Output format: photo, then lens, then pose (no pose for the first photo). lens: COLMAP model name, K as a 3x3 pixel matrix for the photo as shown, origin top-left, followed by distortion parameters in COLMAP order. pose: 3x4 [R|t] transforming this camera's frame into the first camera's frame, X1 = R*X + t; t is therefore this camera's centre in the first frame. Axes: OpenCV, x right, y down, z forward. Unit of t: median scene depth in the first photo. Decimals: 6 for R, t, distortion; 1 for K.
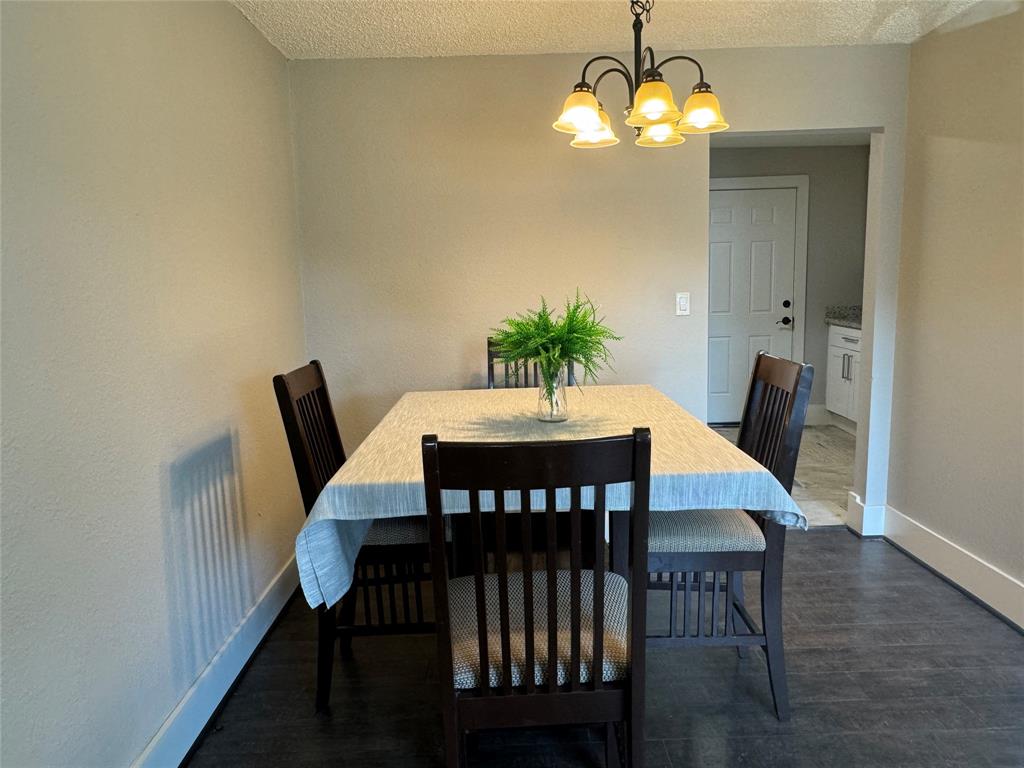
lens RADIAL K [[703.5, 0, 510.1], [0, 703.5, 386.5], [0, 0, 1]] dist [-0.007538, 0.004700]
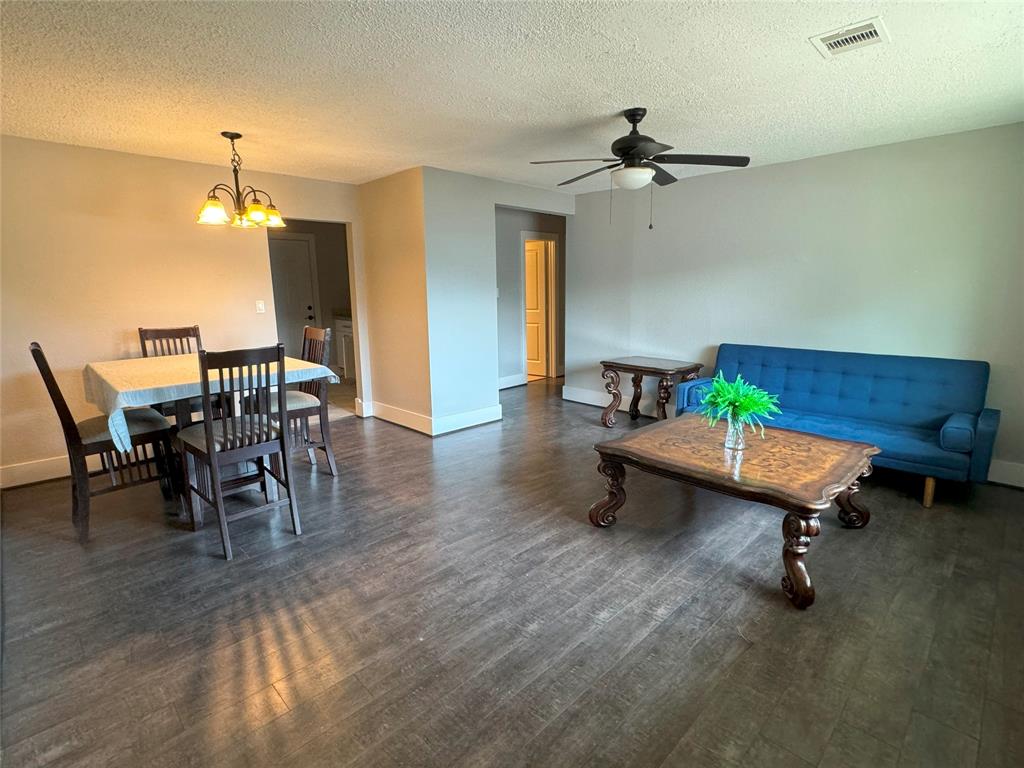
lens RADIAL K [[504.1, 0, 514.2], [0, 504.1, 383.5], [0, 0, 1]] dist [-0.000164, 0.000082]
pose [[0.713203, -0.110669, 0.692166, -0.219068], [0.093431, 0.993656, 0.062603, 0.063029], [-0.694703, 0.020021, 0.719018, -0.418348]]
